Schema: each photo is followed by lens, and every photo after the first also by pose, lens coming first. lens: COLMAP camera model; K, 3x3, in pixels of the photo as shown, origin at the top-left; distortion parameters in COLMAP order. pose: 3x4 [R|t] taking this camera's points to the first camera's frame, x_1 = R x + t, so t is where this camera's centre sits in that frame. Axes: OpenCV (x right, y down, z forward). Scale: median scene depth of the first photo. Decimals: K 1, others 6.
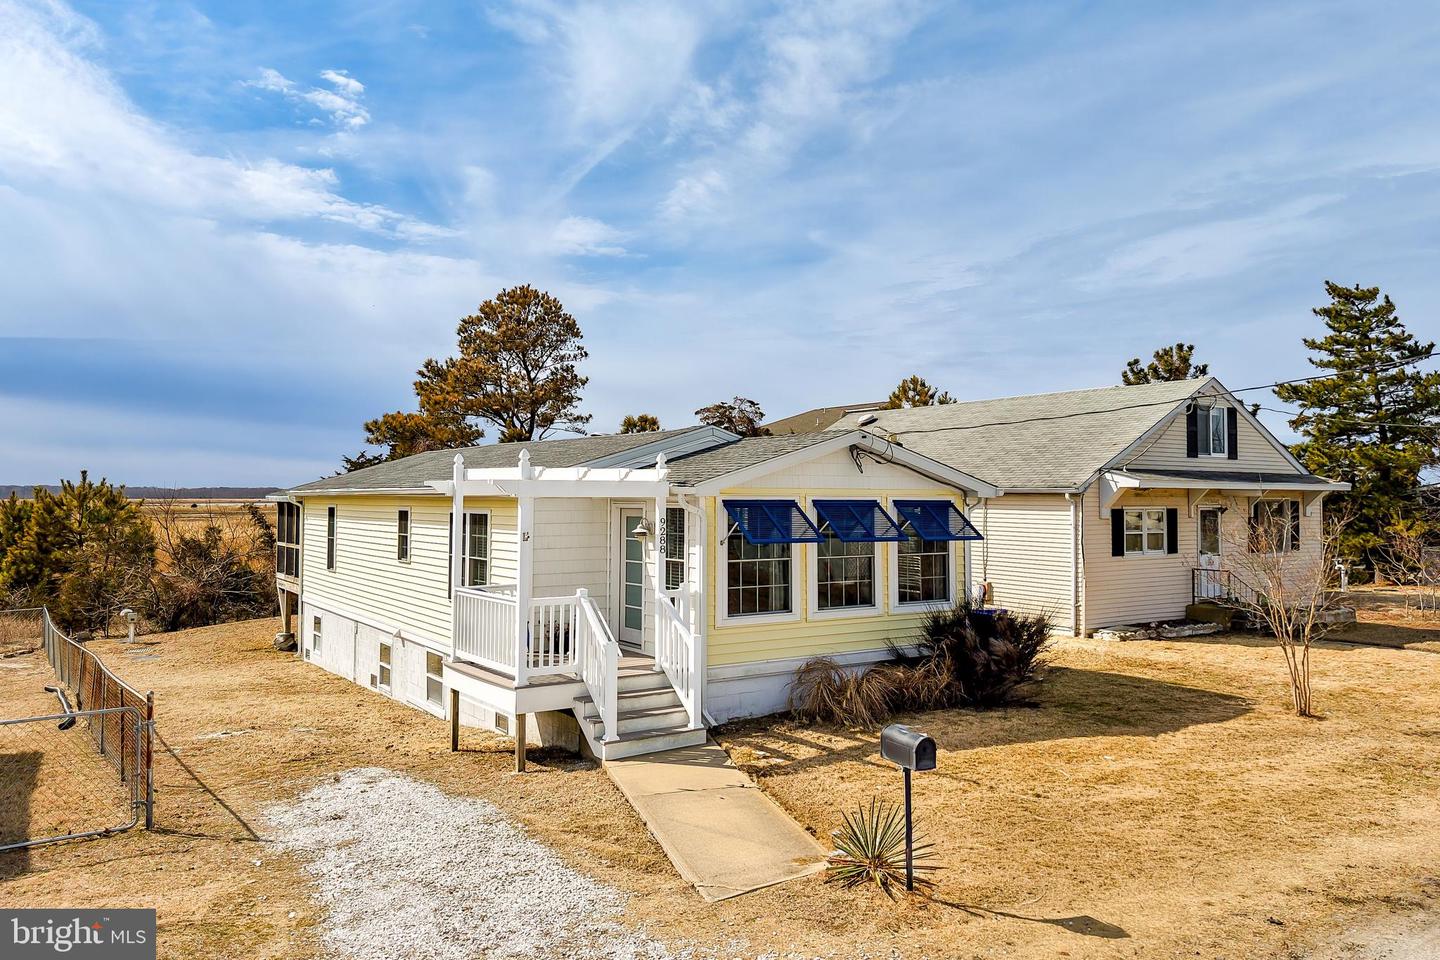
lens RADIAL K [[1033.8, 0, 723.9], [0, 1033.8, 423.6], [0, 0, 1]] dist [0.033369, 0.000134]
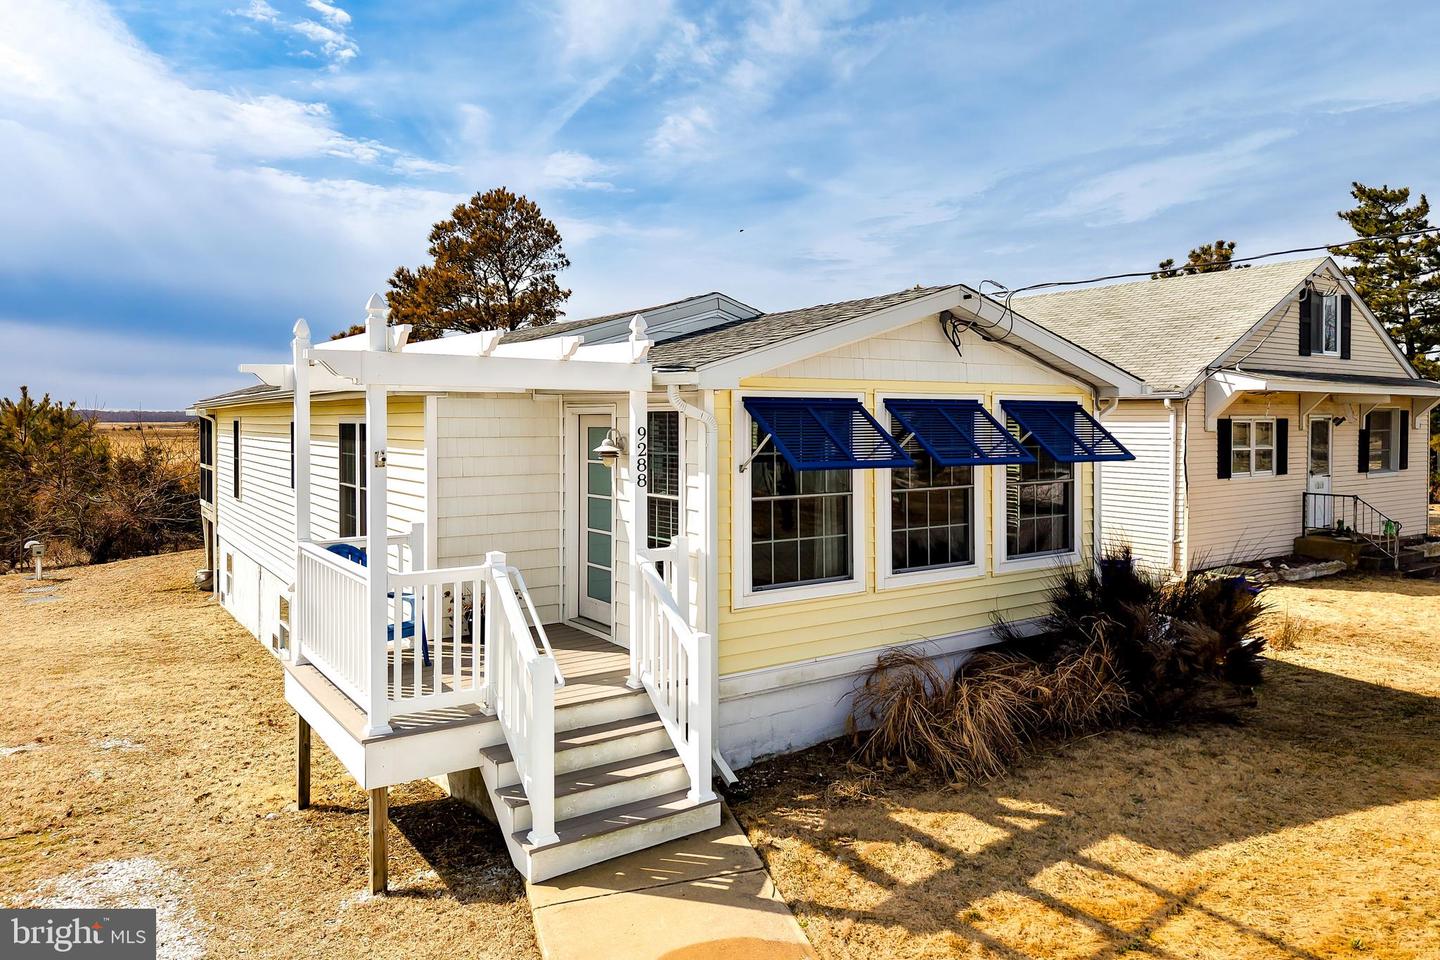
lens RADIAL K [[942.0, 0, 724.7], [0, 942.0, 417.8], [0, 0, 1]] dist [0.082371, -0.054494]
pose [[0.999856, -0.004976, 0.016202, -0.011769], [0.003857, 0.997652, 0.068378, 0.028296], [-0.016505, -0.068306, 0.997528, 0.265244]]
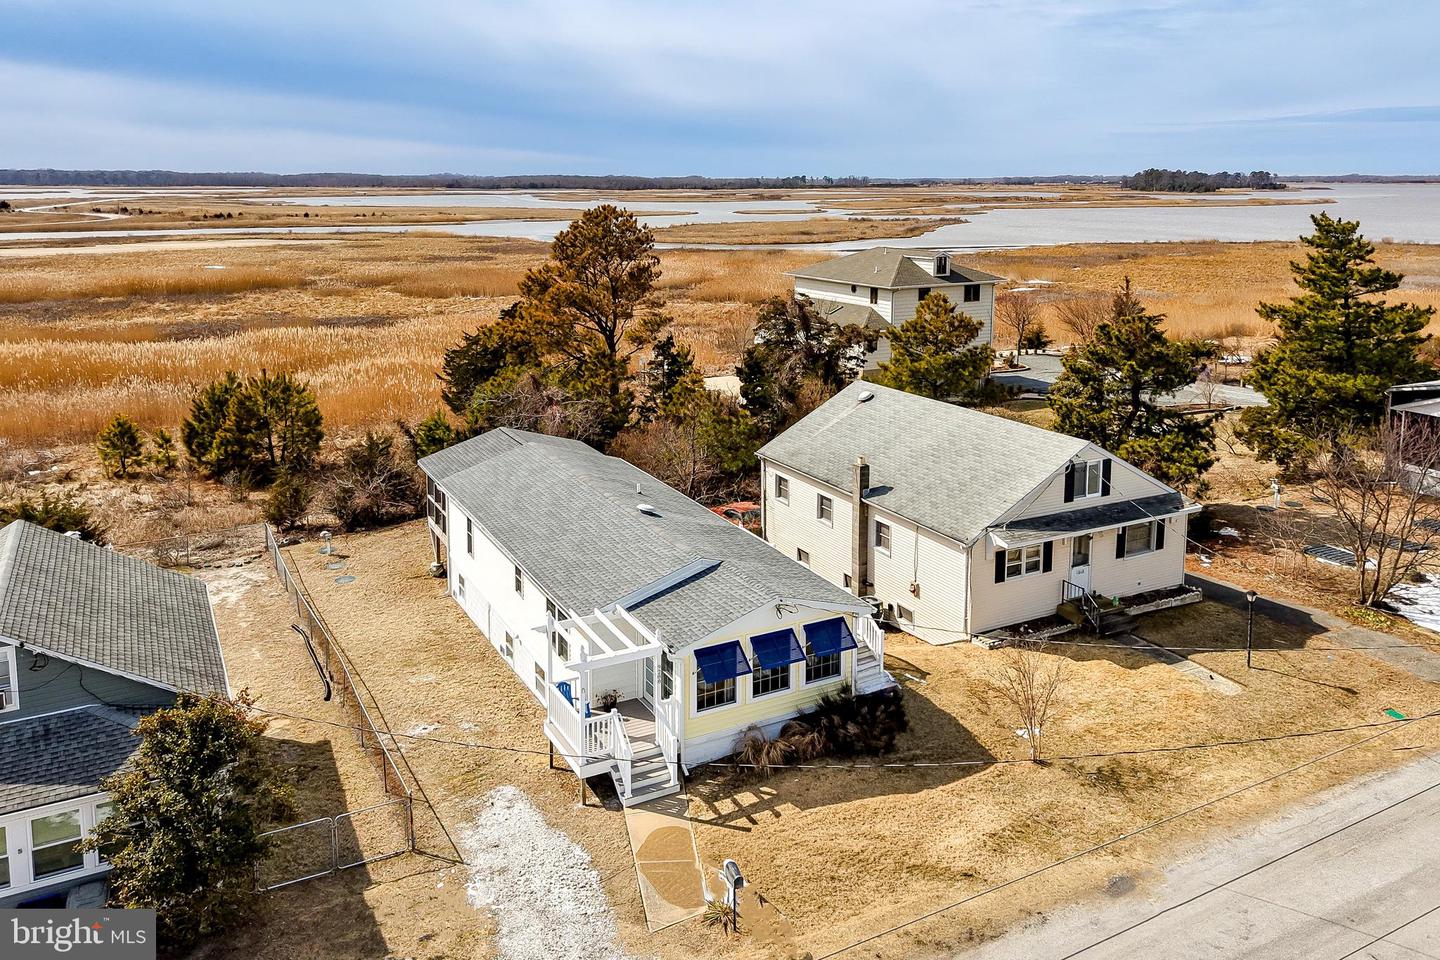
lens RADIAL K [[1065.3, 0, 738.8], [0, 1065.3, 329.1], [0, 0, 1]] dist [0.040099, -0.004430]
pose [[0.996311, 0.014851, -0.084517, 0.130416], [0.001494, 0.981760, 0.190121, -0.478679], [0.085798, -0.189546, 0.978116, -0.404389]]
